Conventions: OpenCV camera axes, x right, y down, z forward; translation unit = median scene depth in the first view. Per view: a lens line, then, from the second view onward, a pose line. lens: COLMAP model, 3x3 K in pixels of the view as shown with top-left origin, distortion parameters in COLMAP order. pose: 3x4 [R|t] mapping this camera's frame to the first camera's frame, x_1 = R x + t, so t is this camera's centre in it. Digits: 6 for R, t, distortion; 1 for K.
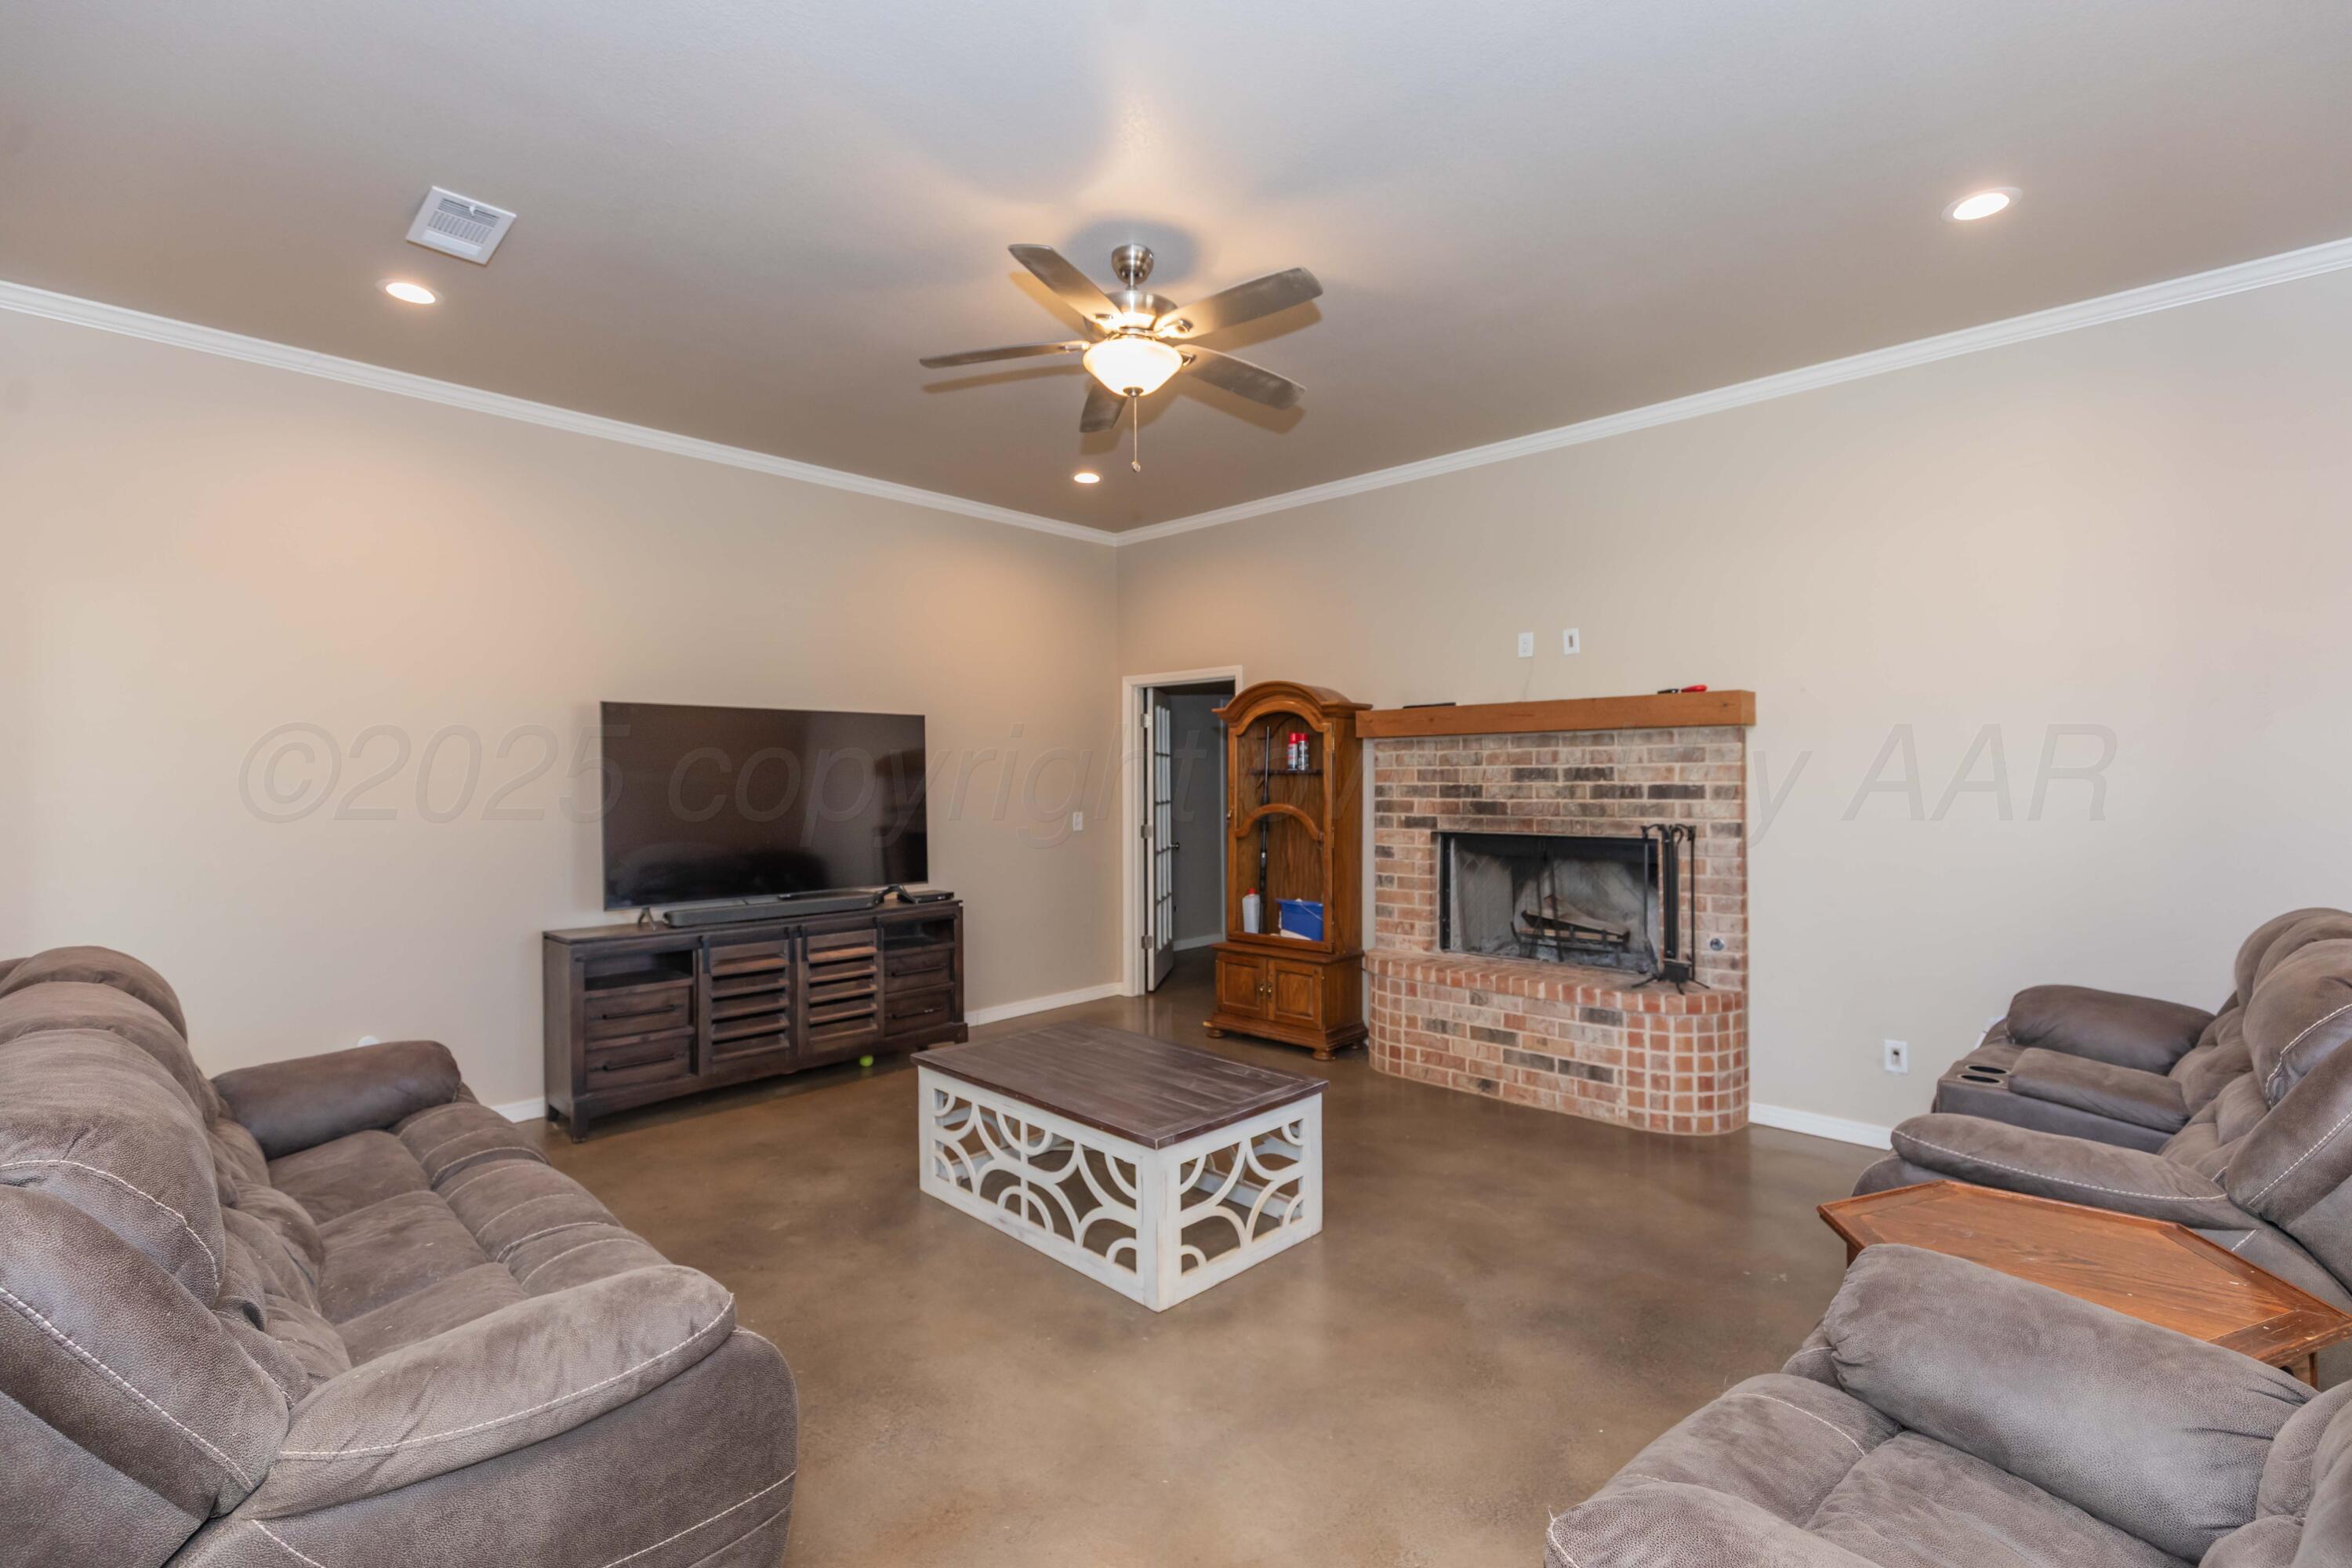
lens RADIAL K [[1033.5, 0, 1196.0], [0, 1033.5, 780.6], [0, 0, 1]] dist [0.009576, 0.000091]
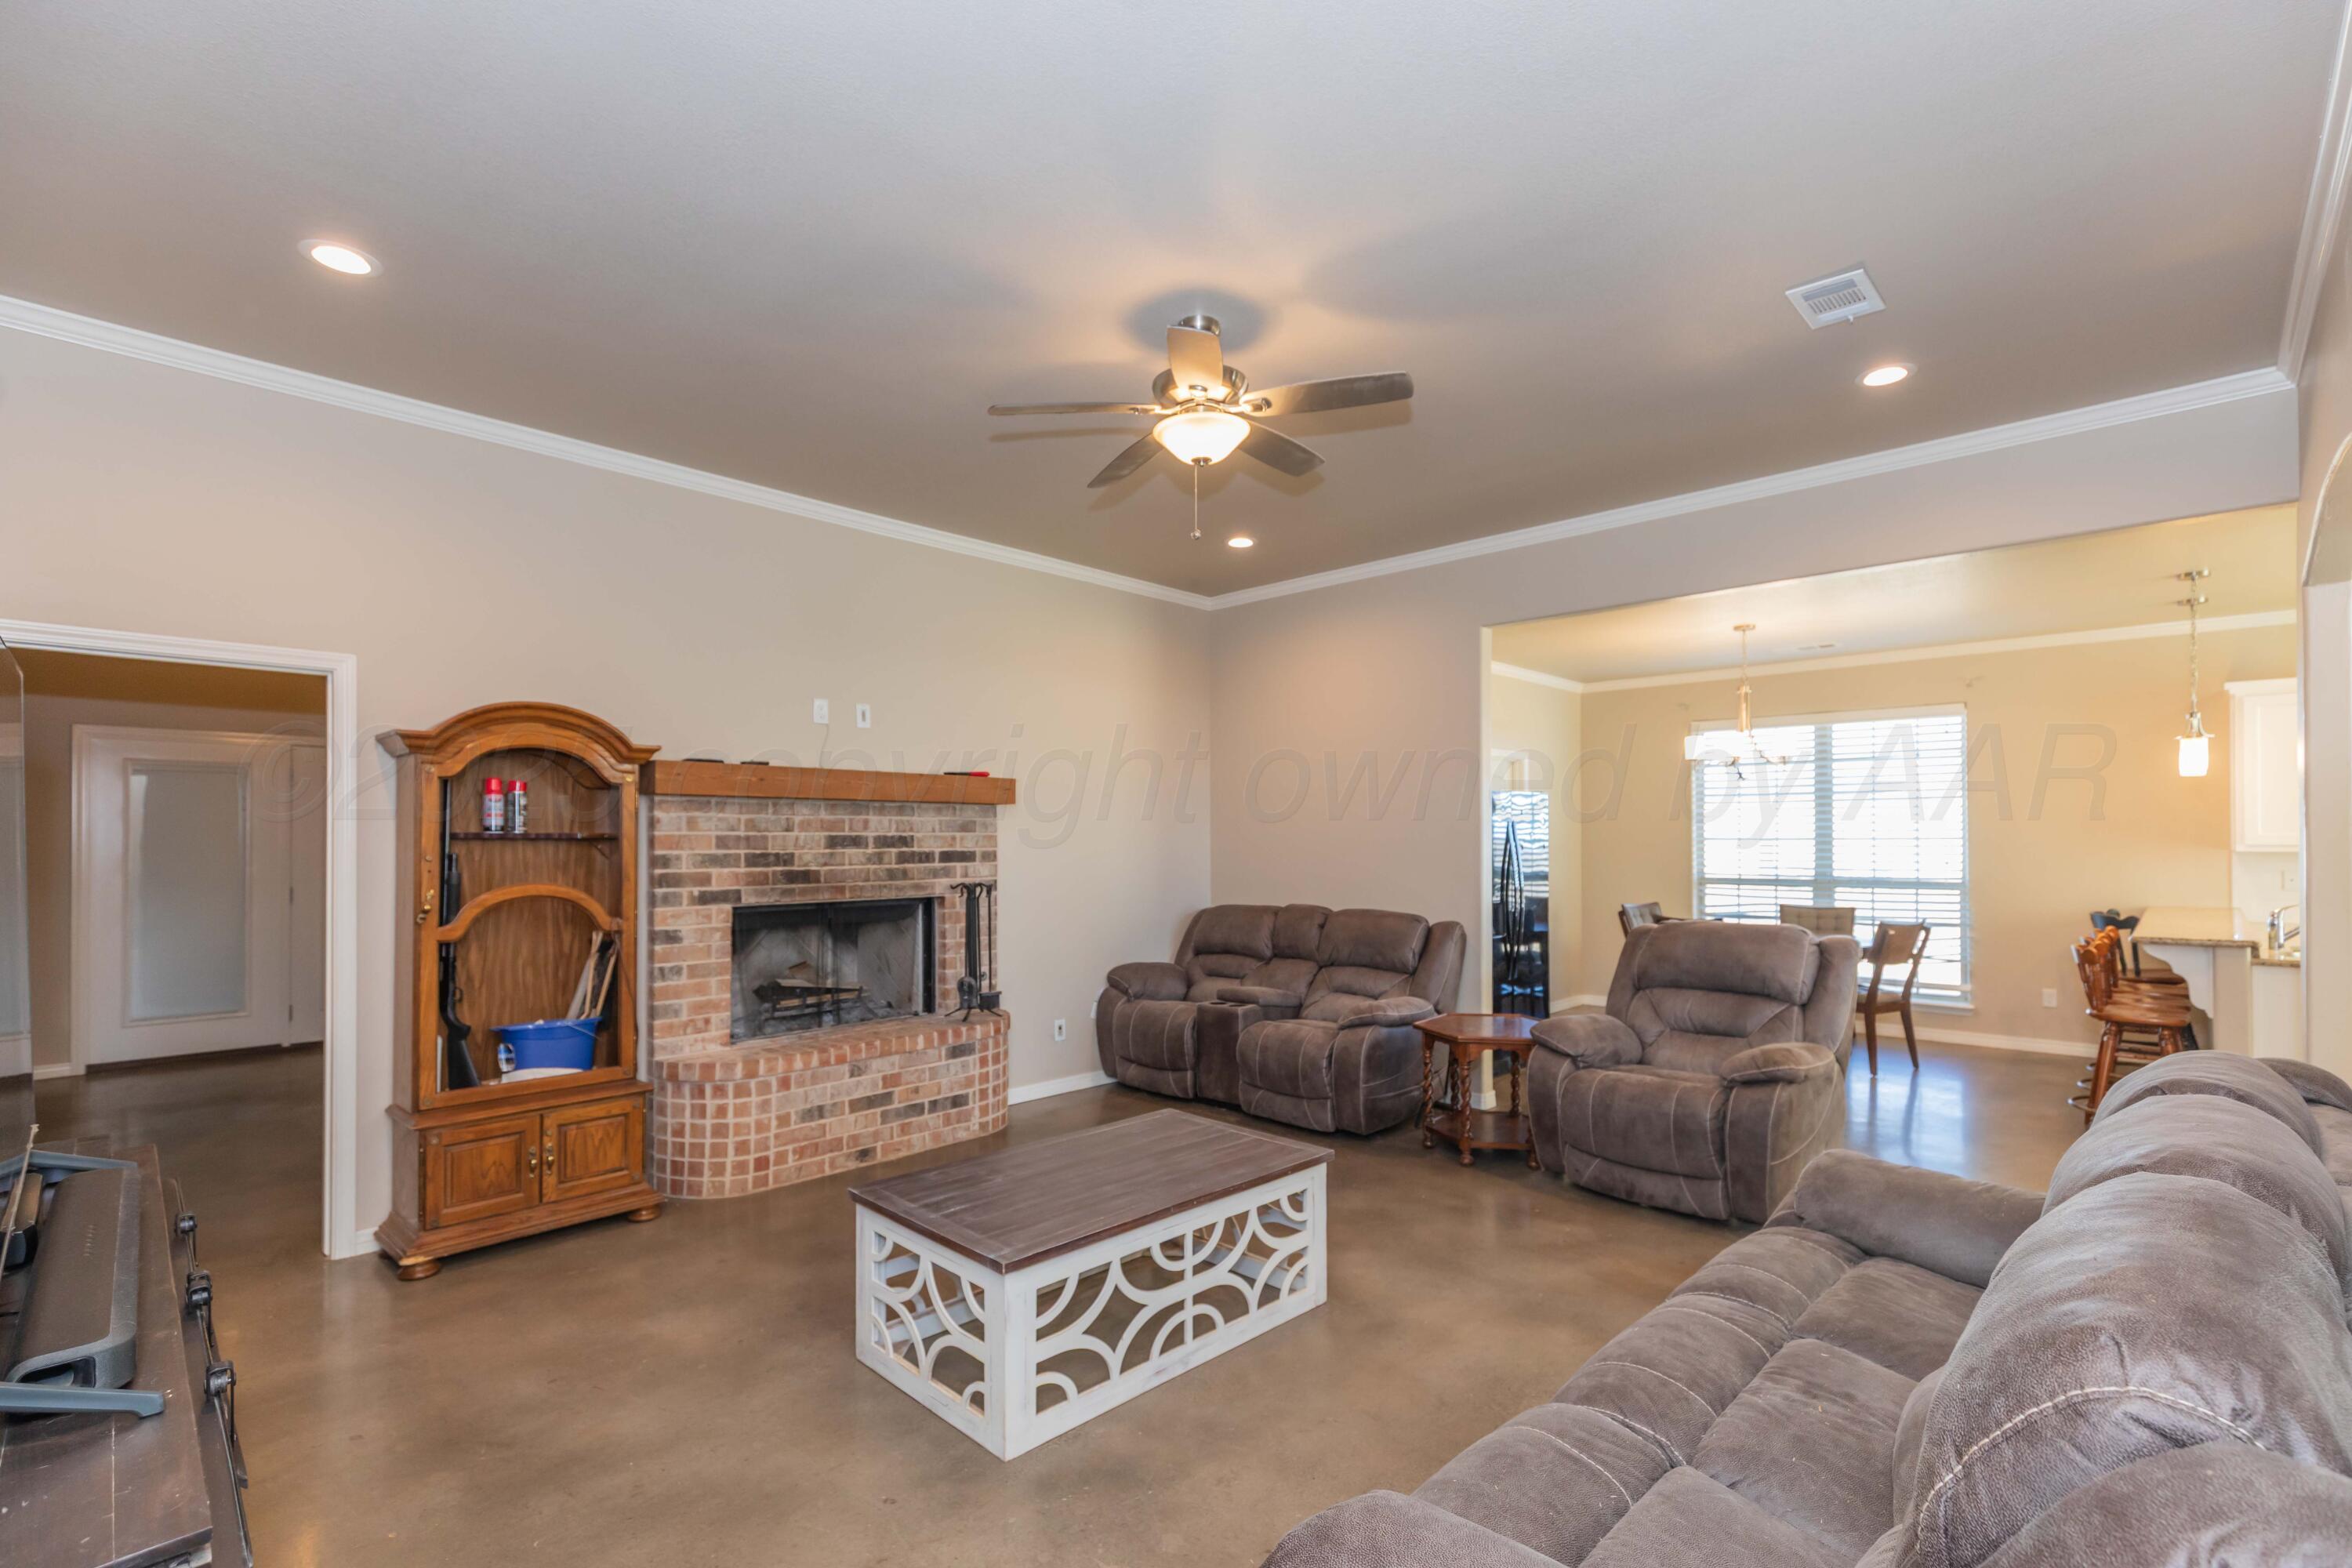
lens RADIAL K [[1064.6, 0, 1183.7], [0, 1064.6, 826.2], [0, 0, 1]] dist [-0.002090, -0.000176]
pose [[0.007056, 0.019732, 0.999780, -0.721029], [0.004416, 0.999795, -0.019763, 0.001019], [-0.999965, 0.004555, 0.006968, 0.664832]]
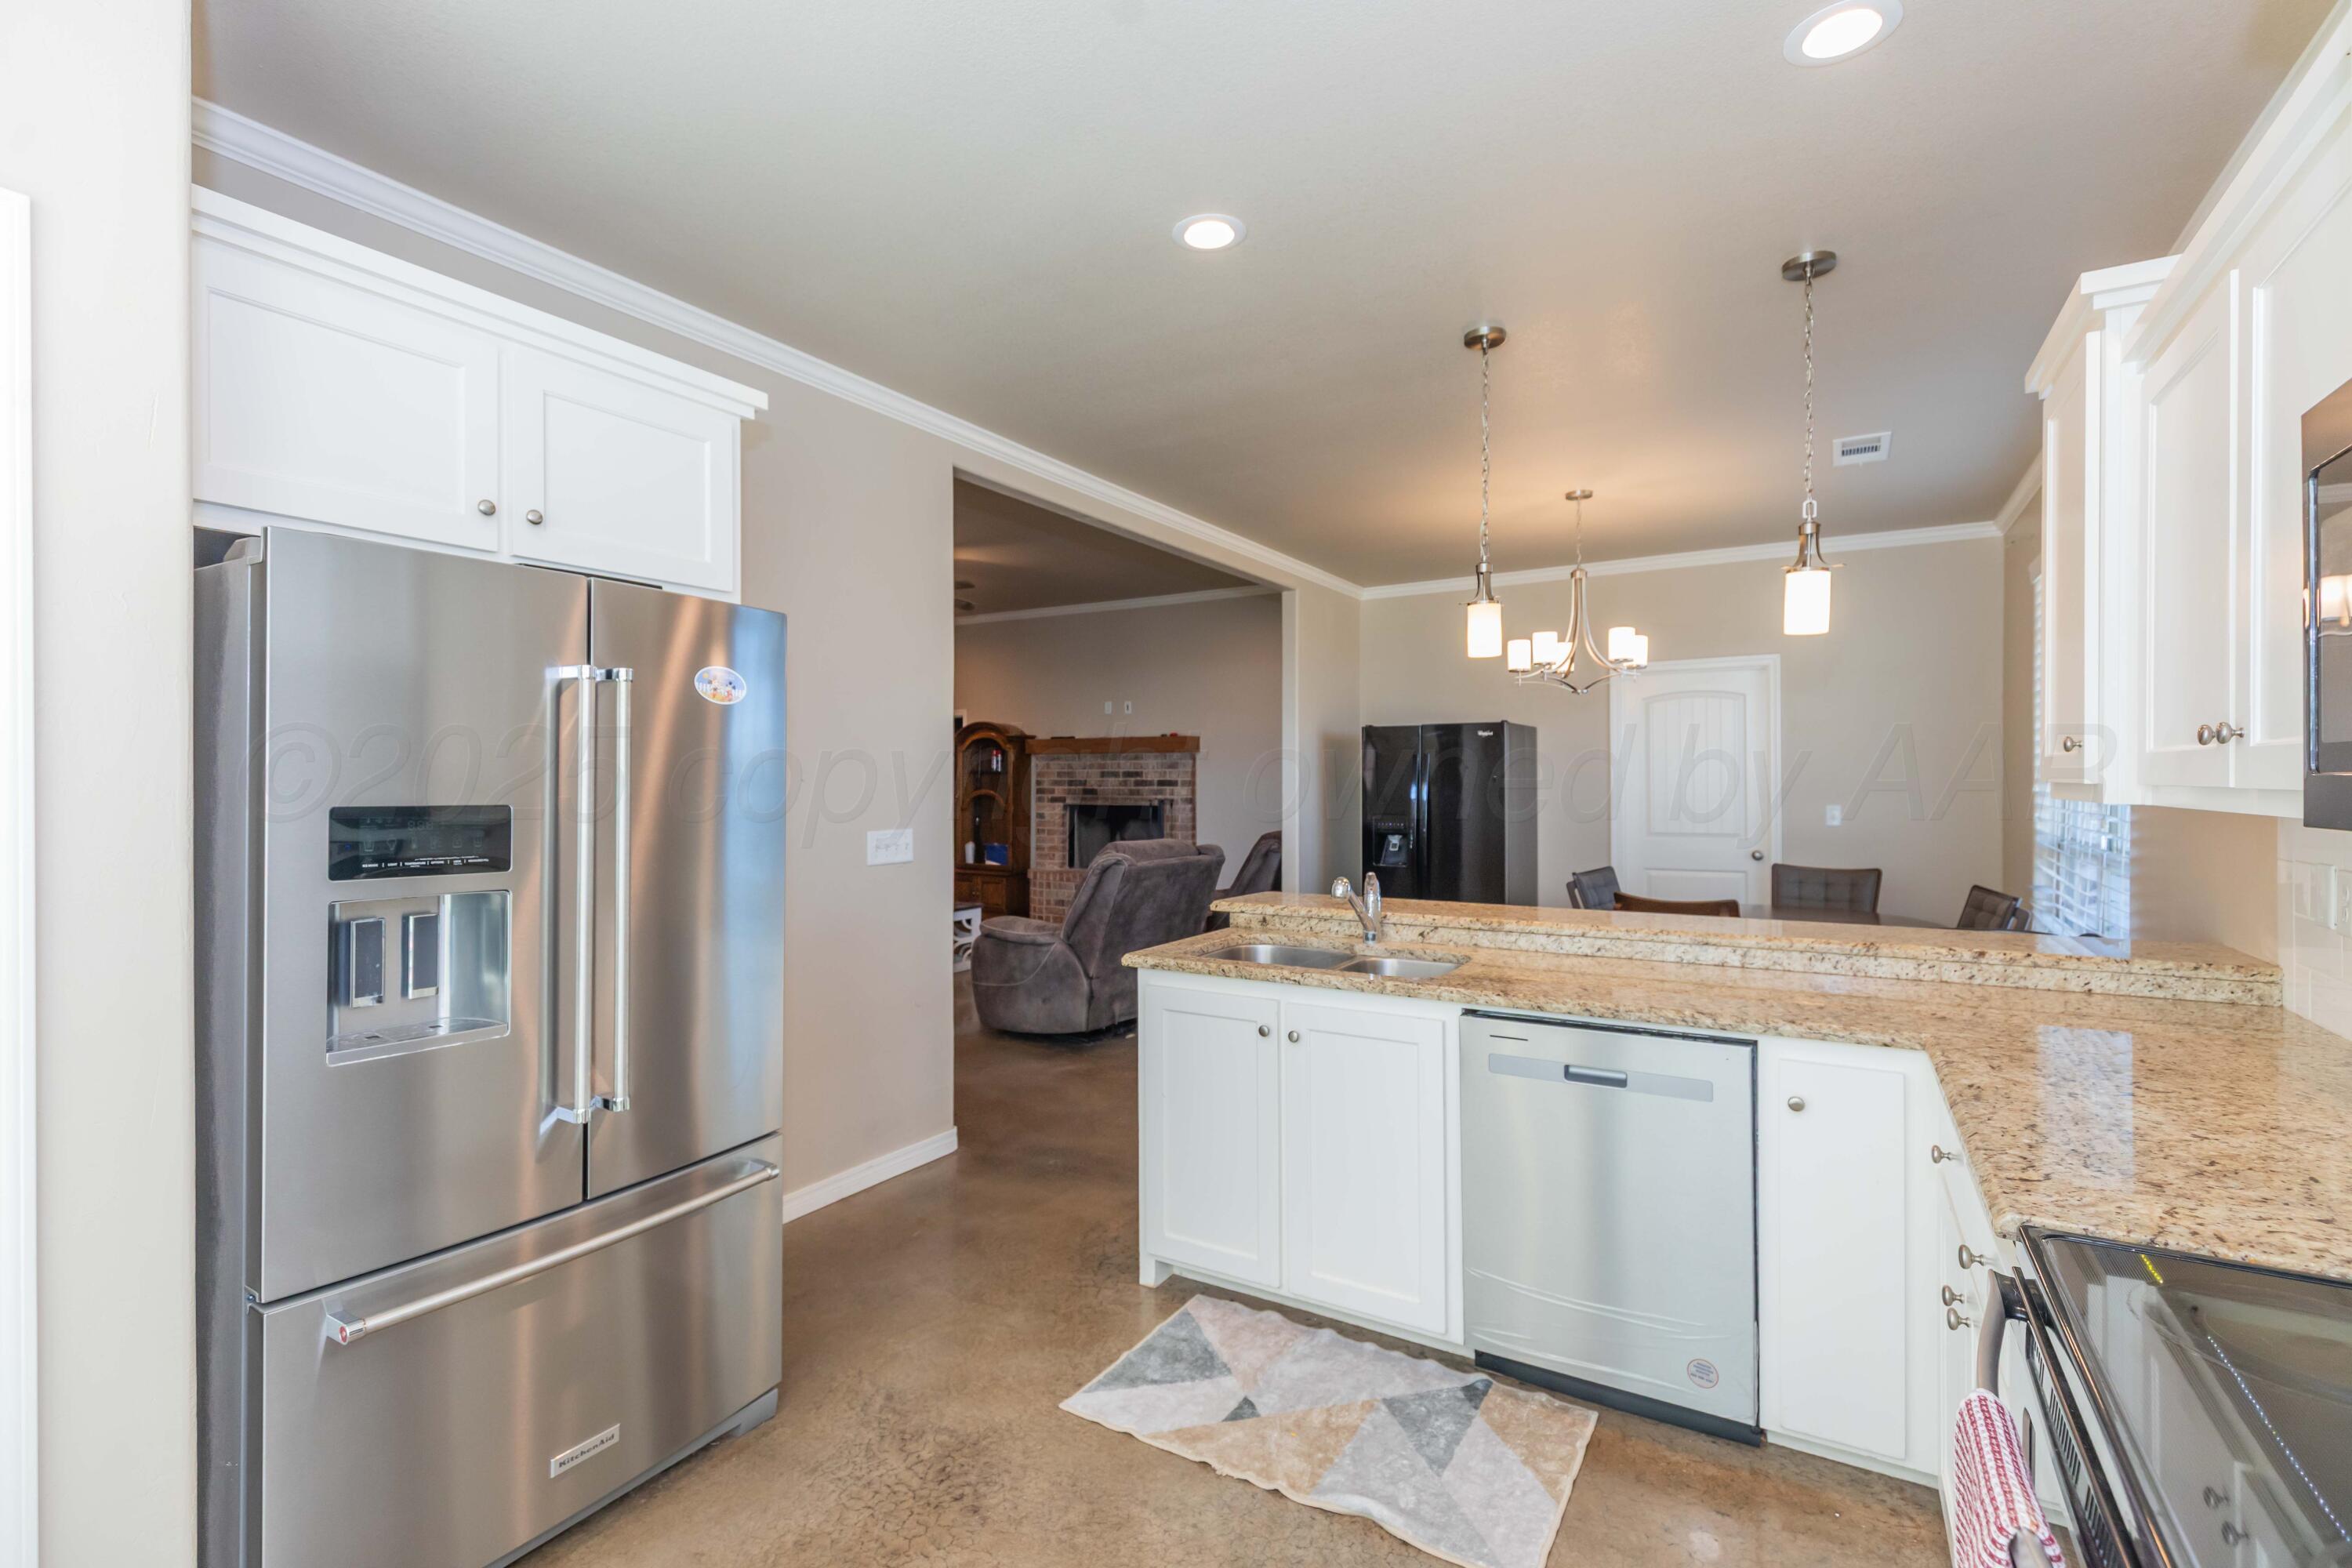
lens RADIAL K [[1033.5, 0, 1196.0], [0, 1033.5, 780.6], [0, 0, 1]] dist [0.009576, 0.000091]
pose [[0.977771, 0.008157, 0.209518, 0.073590], [-0.007542, 0.999965, -0.003735, 0.012044], [-0.209541, 0.002072, 0.977798, -0.978146]]
